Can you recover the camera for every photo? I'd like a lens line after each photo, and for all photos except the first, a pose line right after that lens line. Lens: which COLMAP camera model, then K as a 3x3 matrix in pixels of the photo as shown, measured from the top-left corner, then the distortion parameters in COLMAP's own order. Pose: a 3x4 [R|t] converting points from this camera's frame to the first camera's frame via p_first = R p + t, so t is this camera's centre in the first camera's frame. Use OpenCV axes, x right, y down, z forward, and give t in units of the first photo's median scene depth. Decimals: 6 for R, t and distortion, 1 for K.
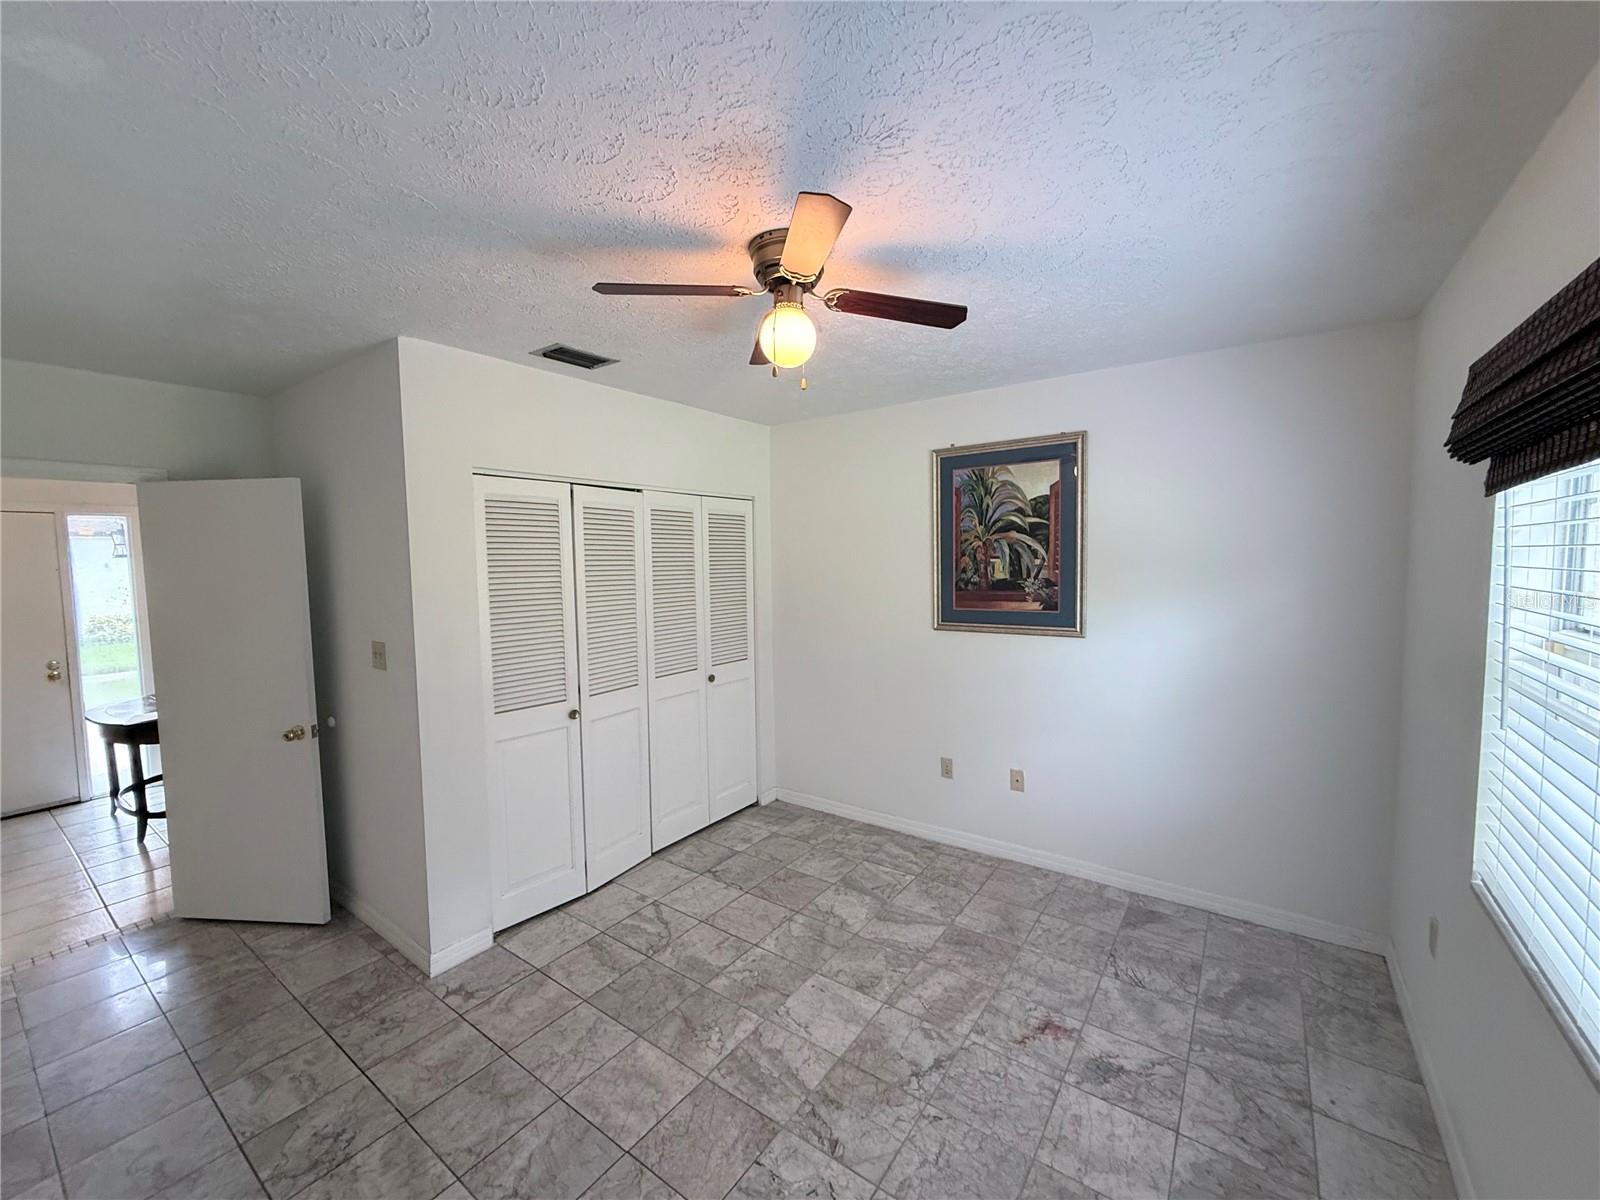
lens RADIAL K [[636.6, 0, 798.3], [0, 636.6, 601.9], [0, 0, 1]] dist [-0.002614, 0.000642]
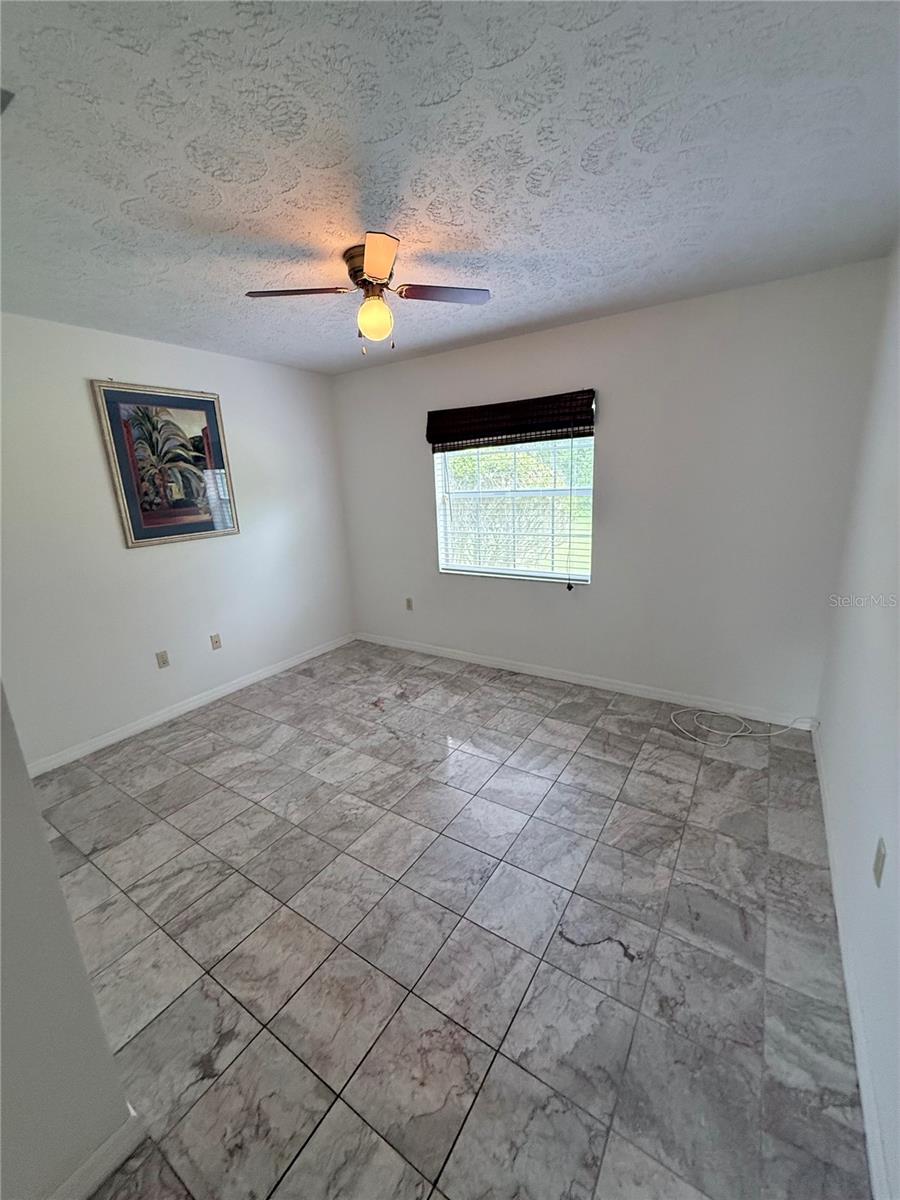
lens RADIAL K [[477.5, 0, 448.1], [0, 477.5, 598.4], [0, 0, 1]] dist [-0.002614, 0.000642]
pose [[-0.040219, -0.227214, 0.973014, -0.847401], [0.113113, 0.966507, 0.230370, -0.002289], [-0.992768, 0.119326, -0.013171, 0.588132]]
